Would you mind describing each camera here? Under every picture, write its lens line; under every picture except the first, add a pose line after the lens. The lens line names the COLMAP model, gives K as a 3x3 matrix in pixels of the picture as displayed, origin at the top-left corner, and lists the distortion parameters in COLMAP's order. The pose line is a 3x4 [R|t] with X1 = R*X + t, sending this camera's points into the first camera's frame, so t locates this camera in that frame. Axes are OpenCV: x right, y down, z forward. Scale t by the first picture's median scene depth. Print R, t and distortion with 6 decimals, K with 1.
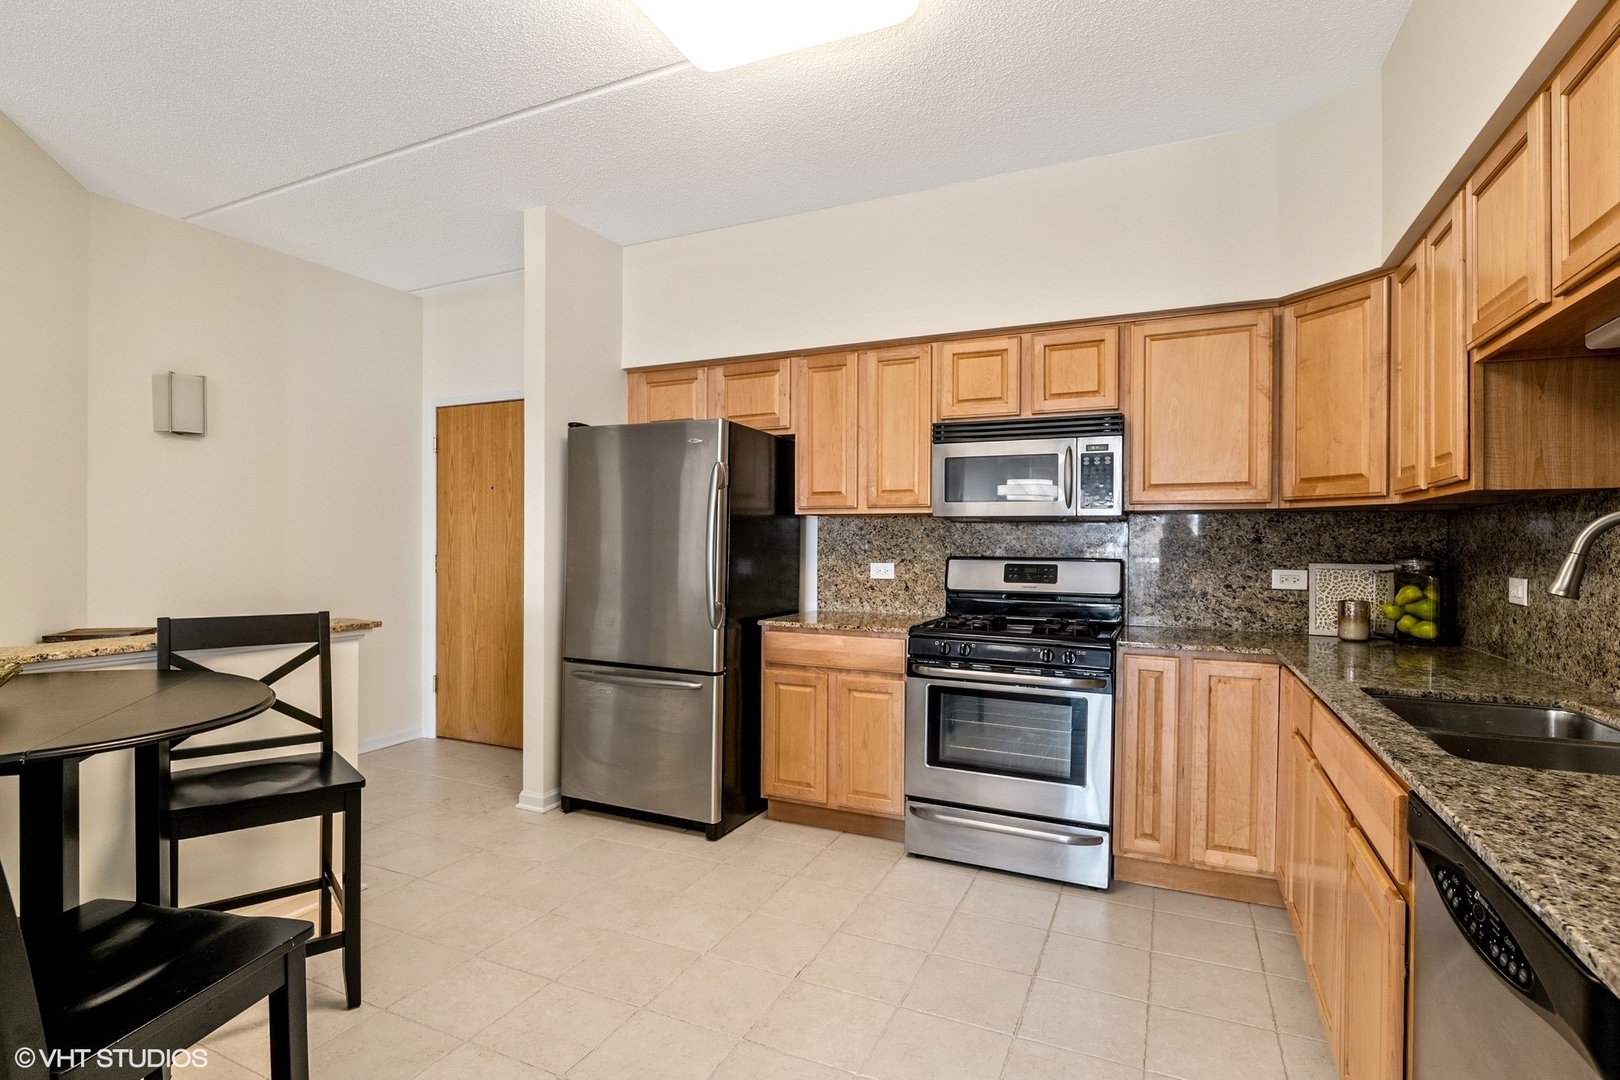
lens RADIAL K [[792.2, 0, 813.9], [0, 792.2, 538.0], [0, 0, 1]] dist [-0.013745, -0.000167]
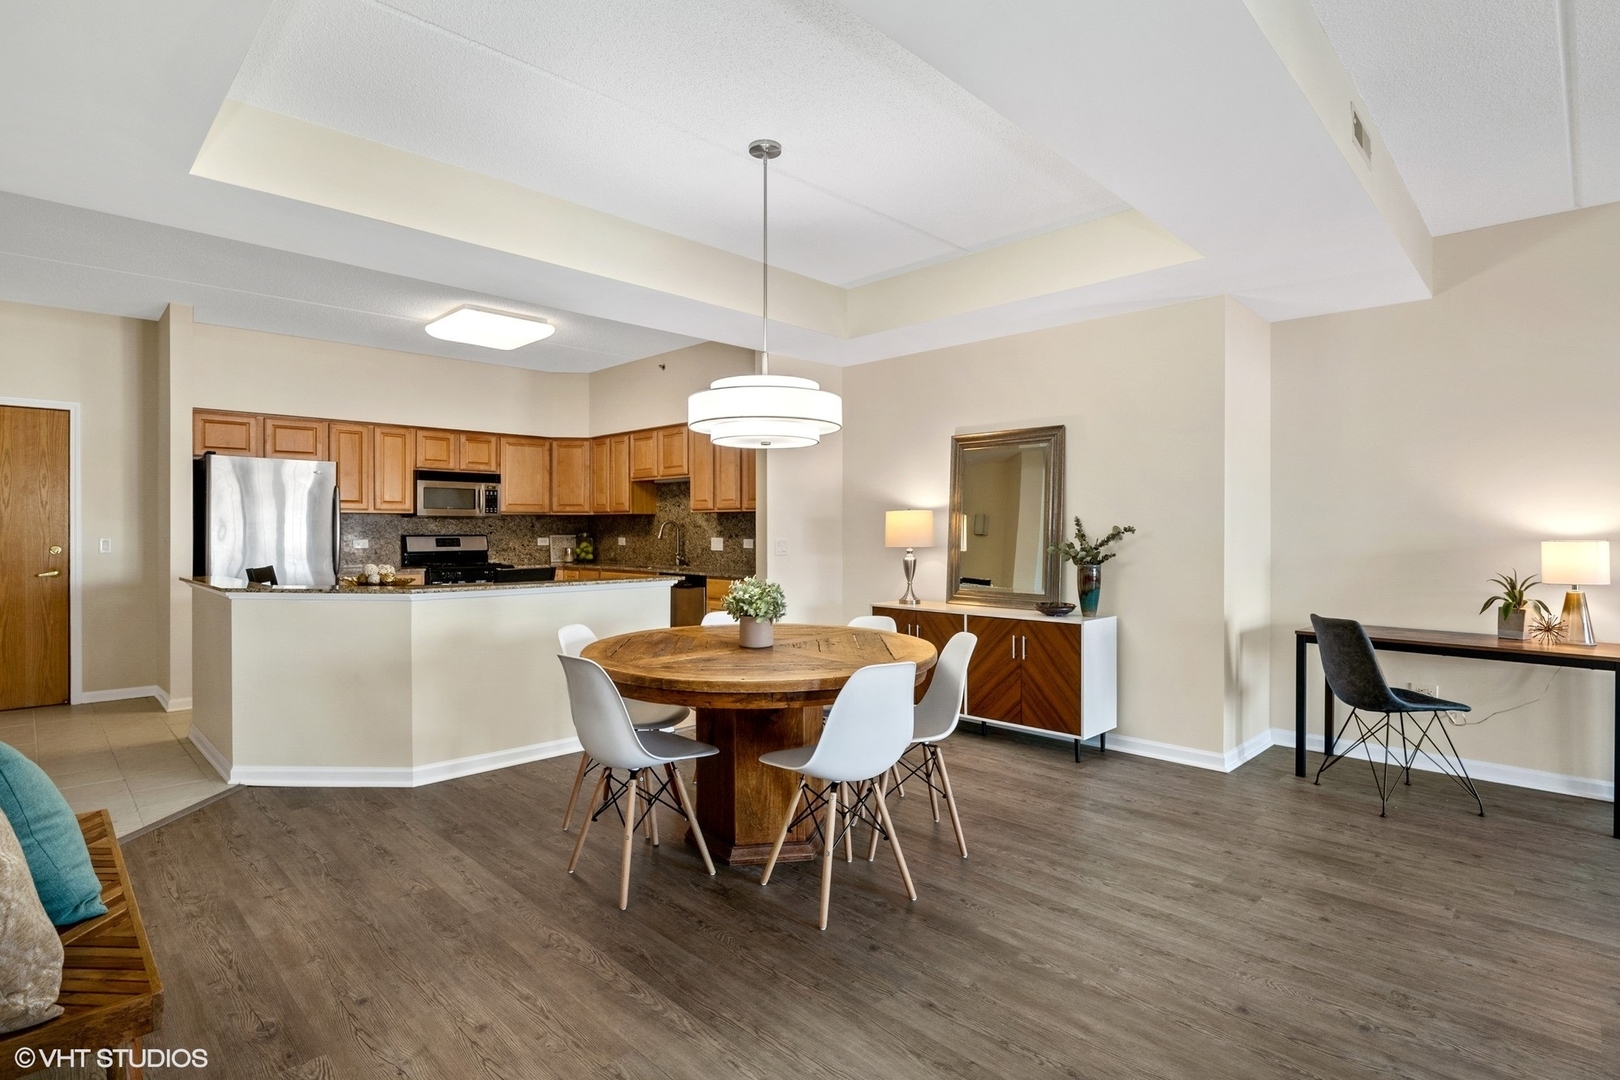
lens RADIAL K [[792.2, 0, 813.9], [0, 792.2, 538.0], [0, 0, 1]] dist [-0.013745, -0.000167]
pose [[0.341690, -0.016098, 0.939675, -1.507135], [-0.001844, 0.999840, 0.017799, -0.007103], [-0.939811, -0.007815, 0.341606, -0.705545]]
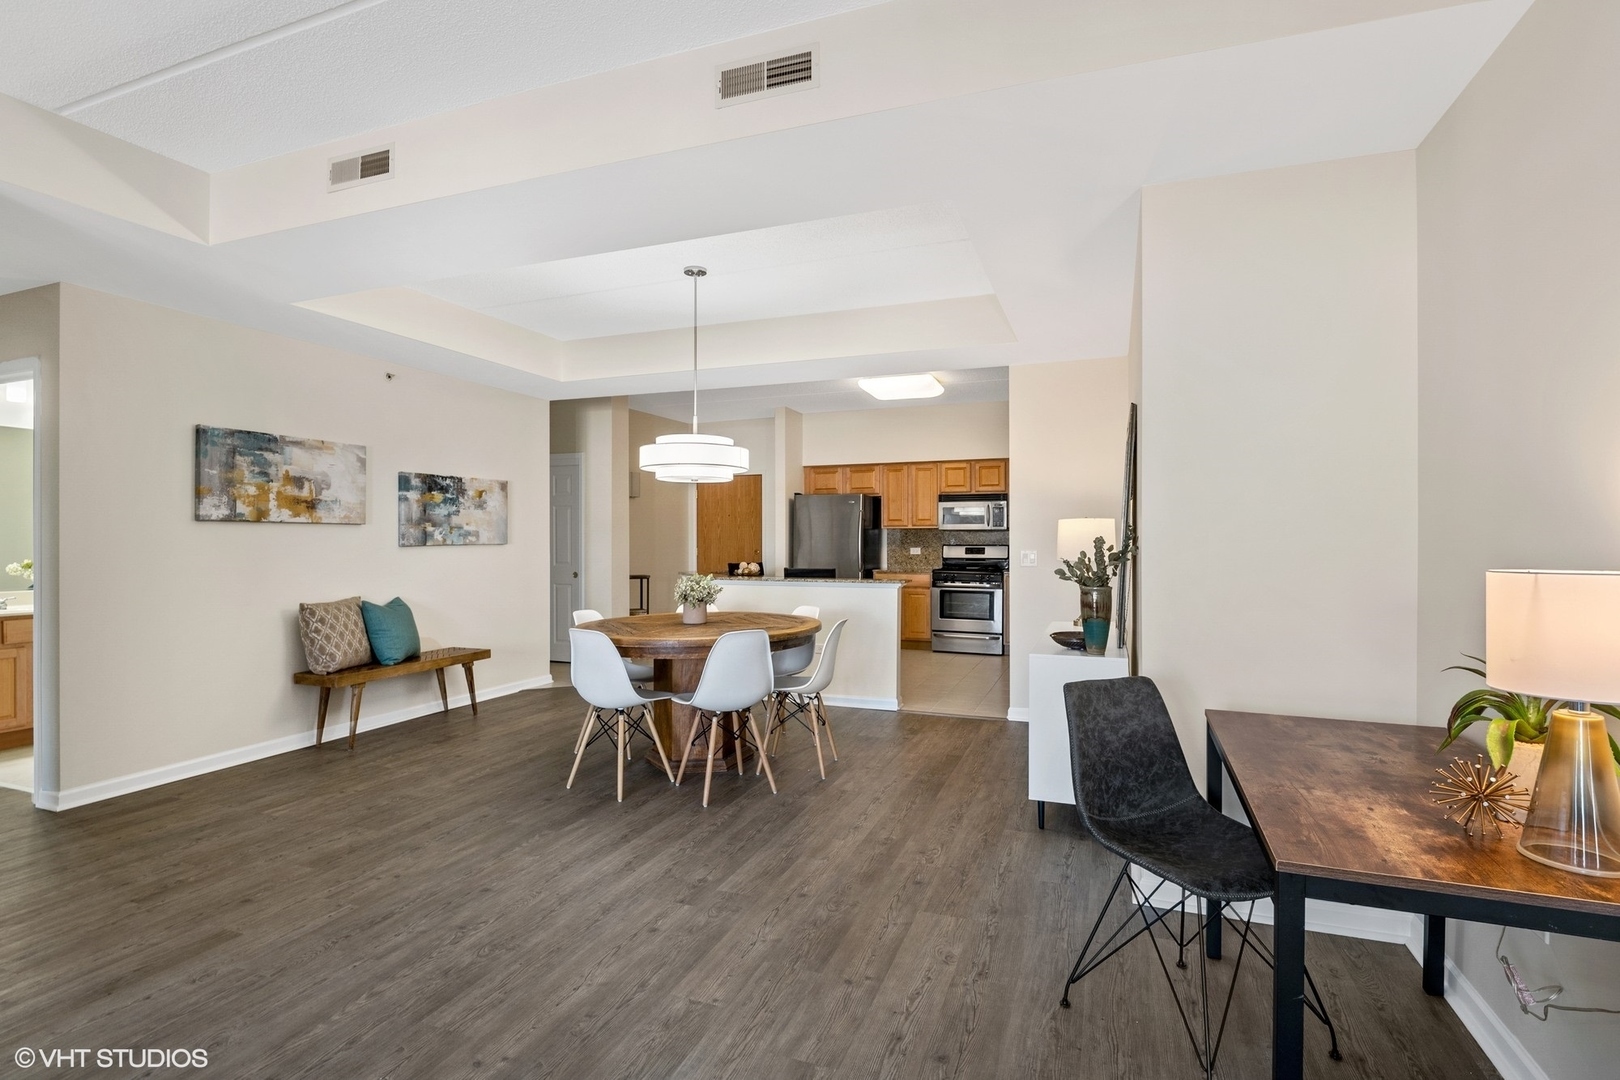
lens RADIAL K [[792.2, 0, 813.9], [0, 792.2, 538.0], [0, 0, 1]] dist [-0.013745, -0.000167]
pose [[0.997091, -0.007562, 0.075842, -0.498355], [0.007558, 0.999971, 0.000340, -0.002999], [-0.075843, 0.000234, 0.997120, -1.717676]]
